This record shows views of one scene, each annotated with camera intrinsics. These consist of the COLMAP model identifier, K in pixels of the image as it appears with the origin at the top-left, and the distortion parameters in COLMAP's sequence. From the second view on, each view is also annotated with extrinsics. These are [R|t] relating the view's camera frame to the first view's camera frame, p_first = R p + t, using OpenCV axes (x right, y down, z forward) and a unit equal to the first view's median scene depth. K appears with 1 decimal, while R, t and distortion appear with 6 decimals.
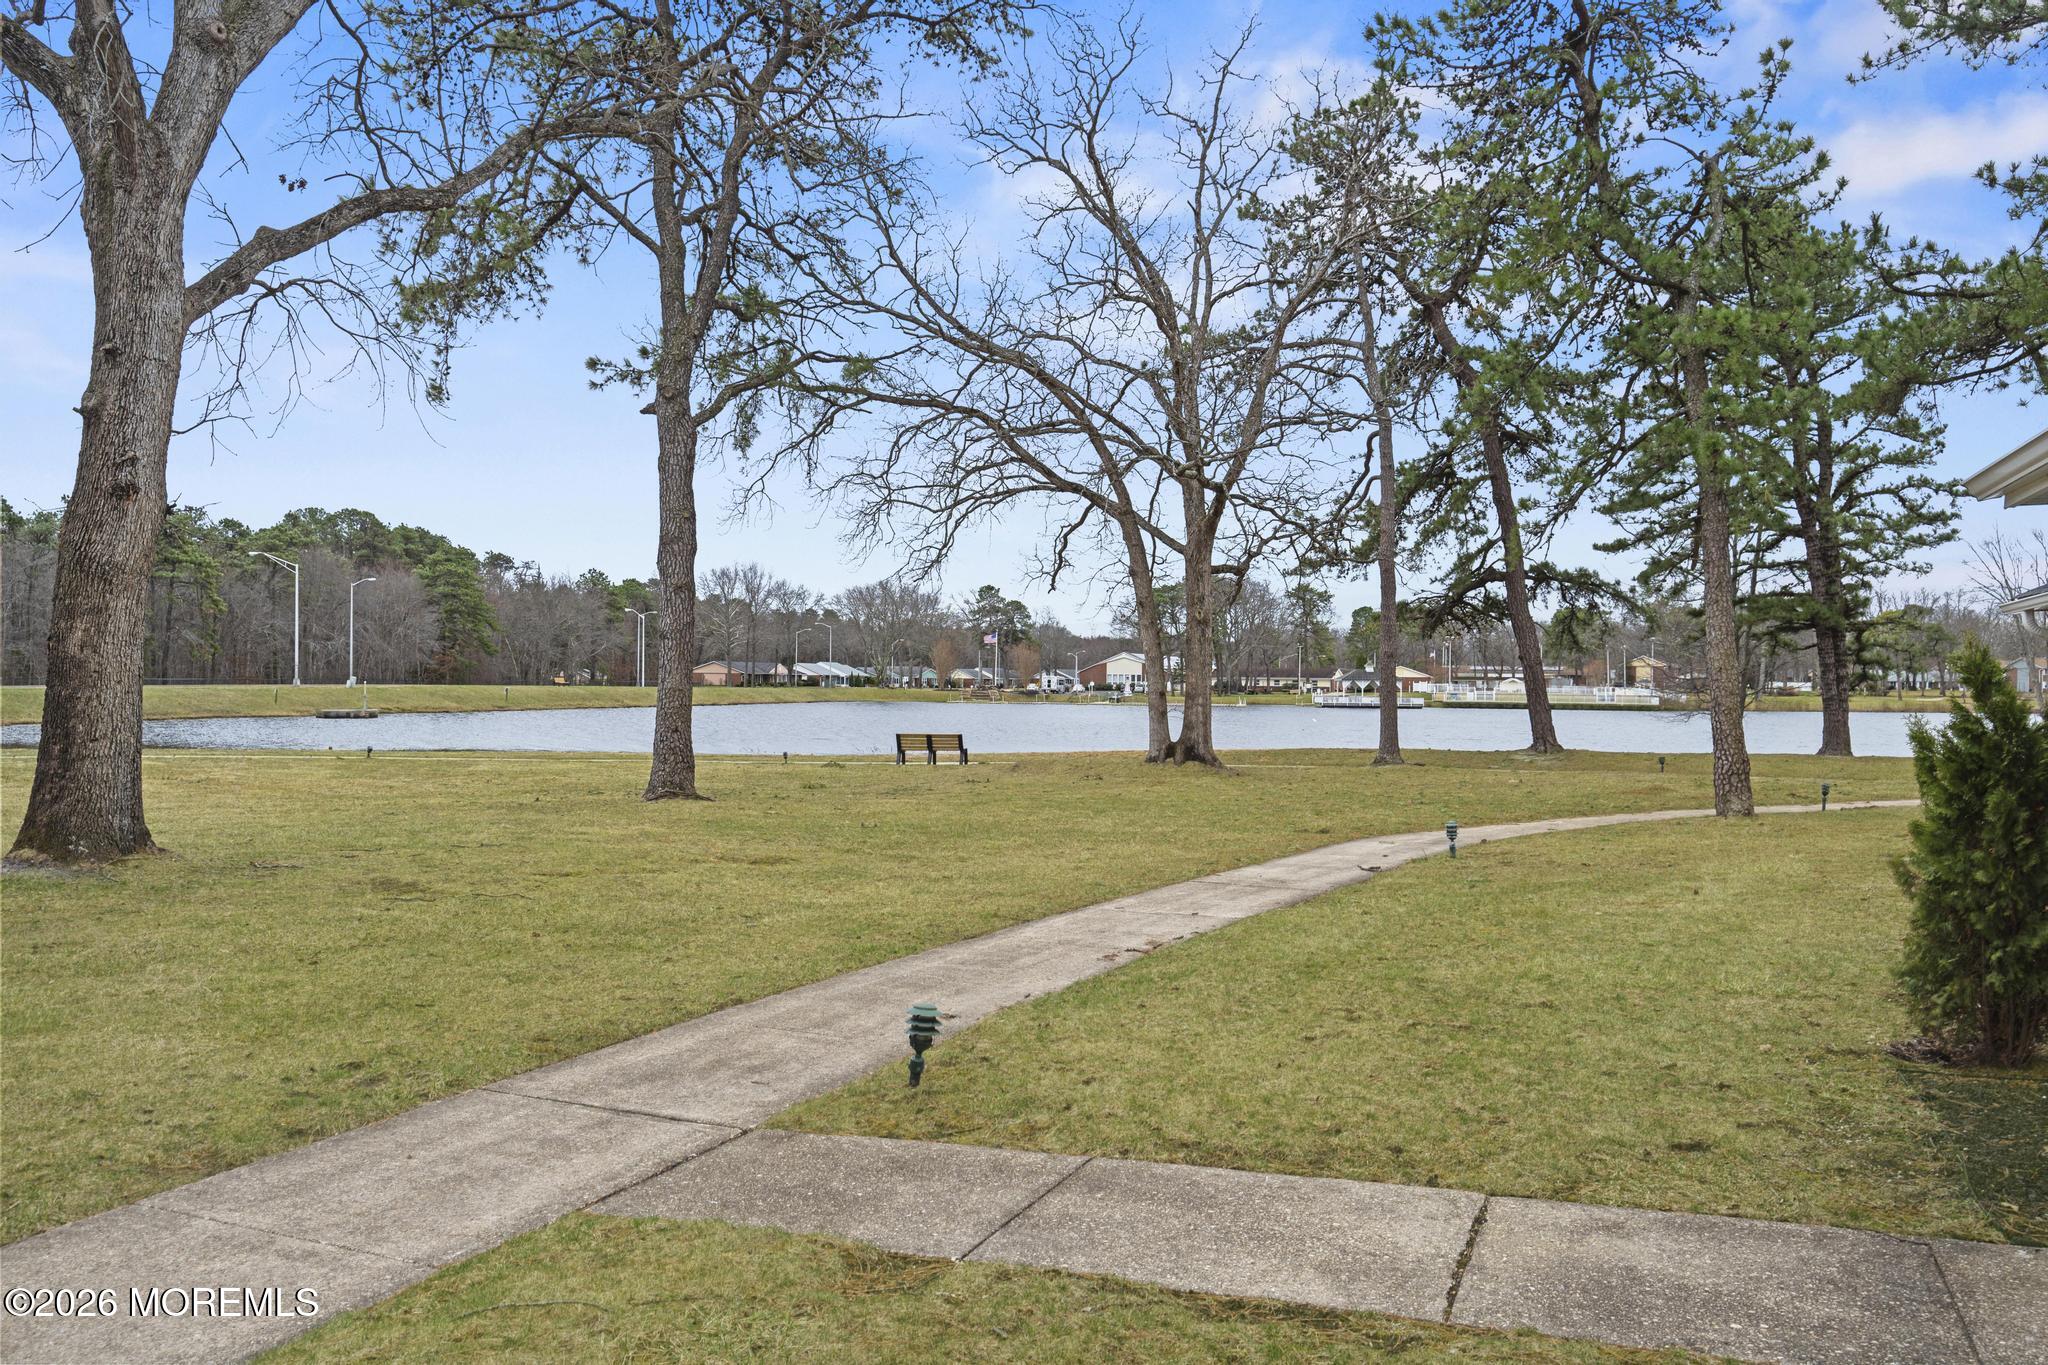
lens RADIAL K [[1546.1, 0, 1024.0], [0, 1546.1, 682.5], [0, 0, 1]] dist [0.002954, 0.011447]
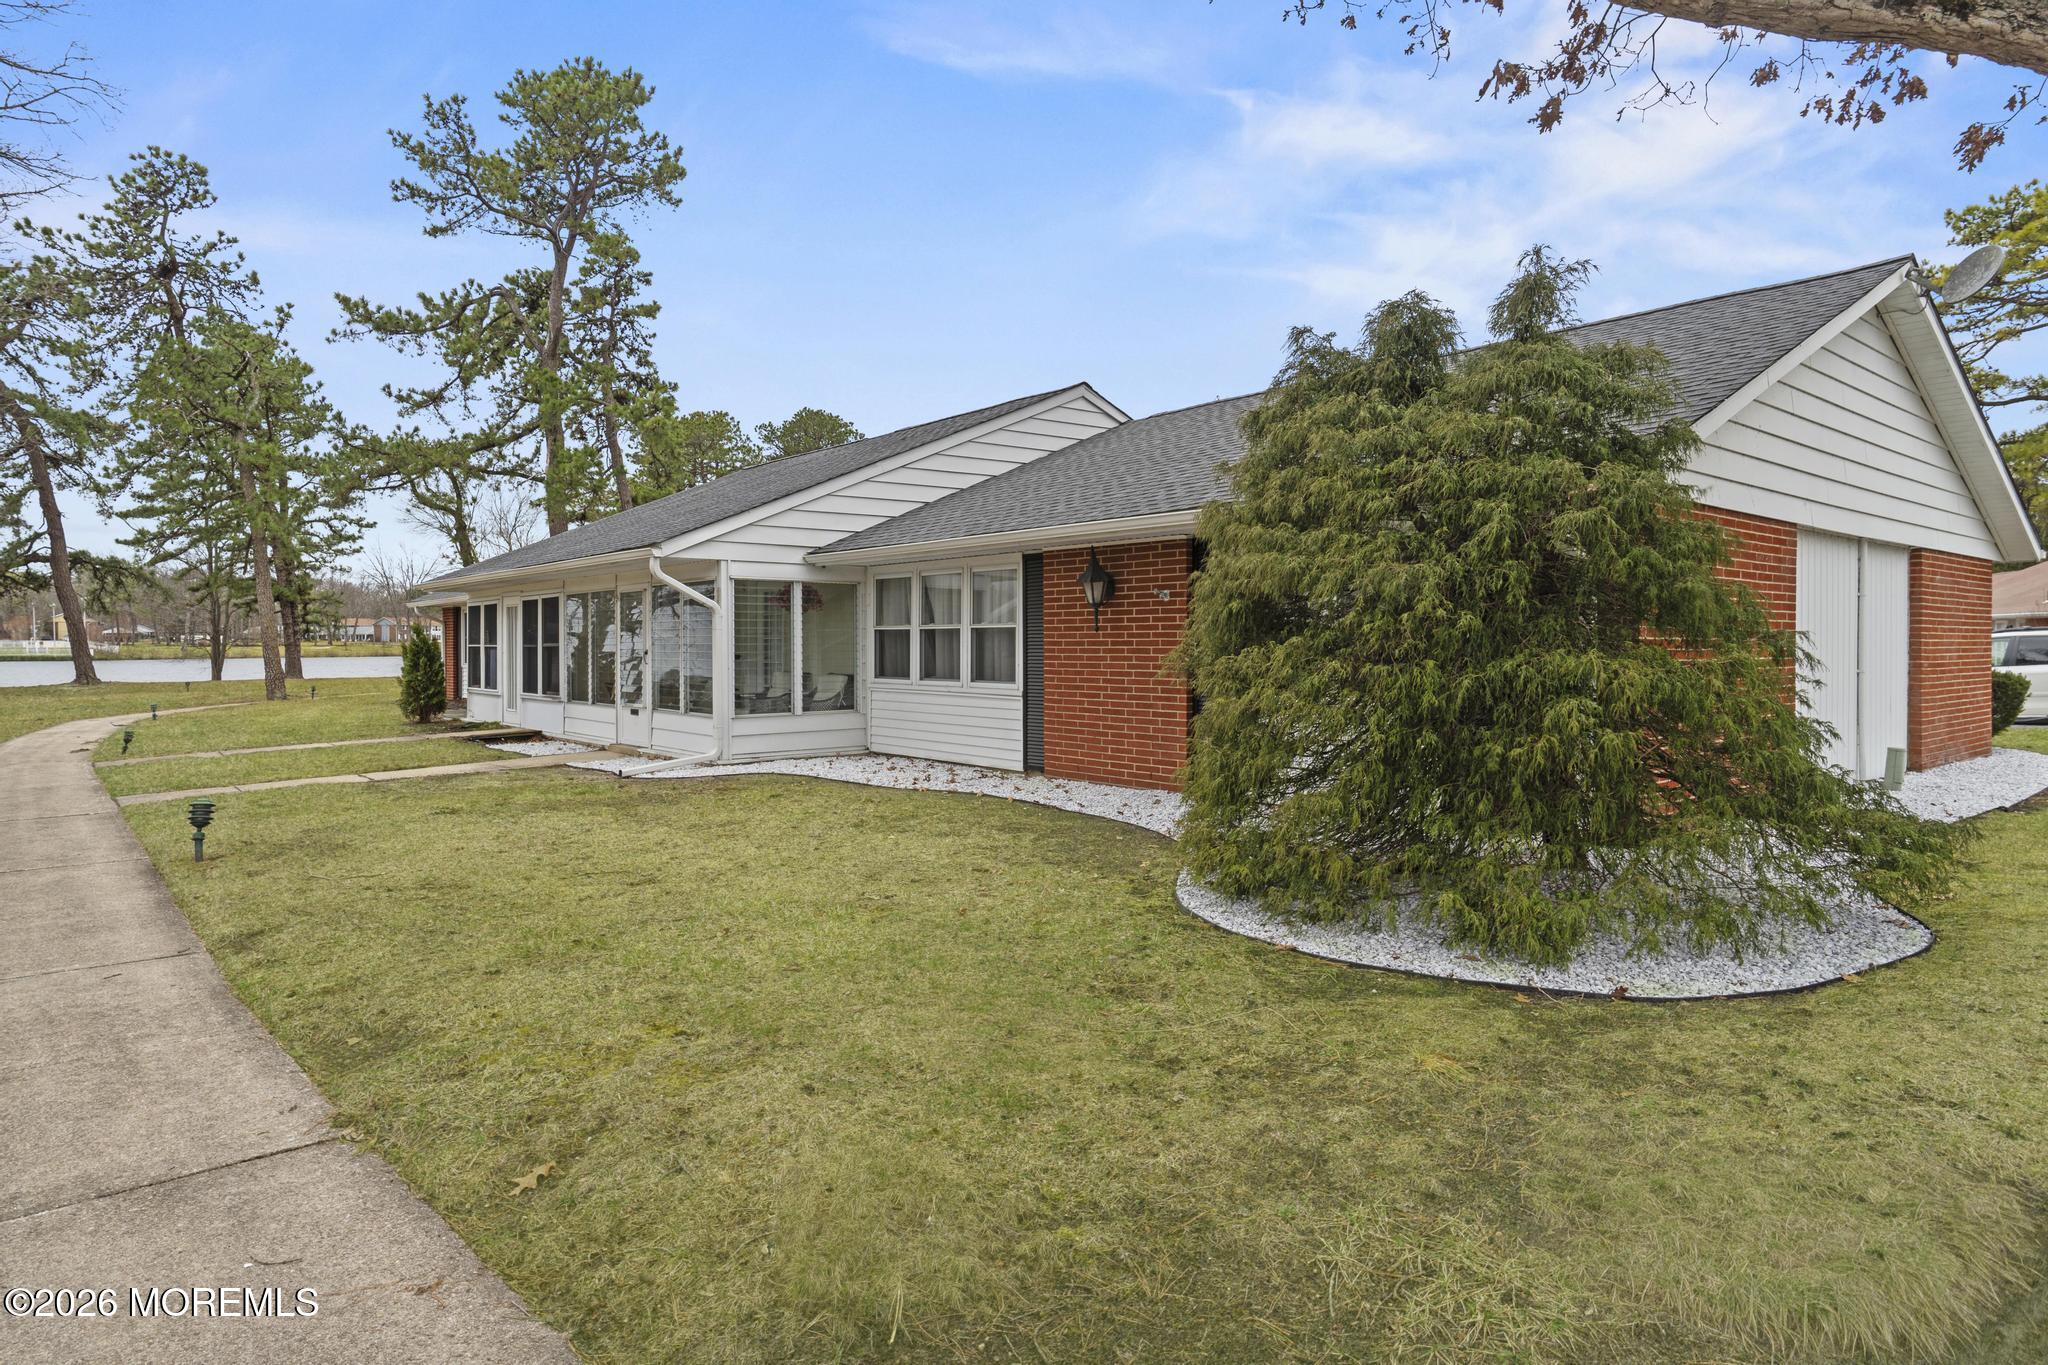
lens RADIAL K [[1210.7, 0, 1023.7], [0, 1210.7, 639.0], [0, 0, 1]] dist [-0.001713, -0.000607]
pose [[0.488634, -0.007413, 0.872457, -0.214768], [0.005025, 0.999971, 0.005682, 0.001200], [-0.872475, 0.001608, 0.488657, -0.302793]]
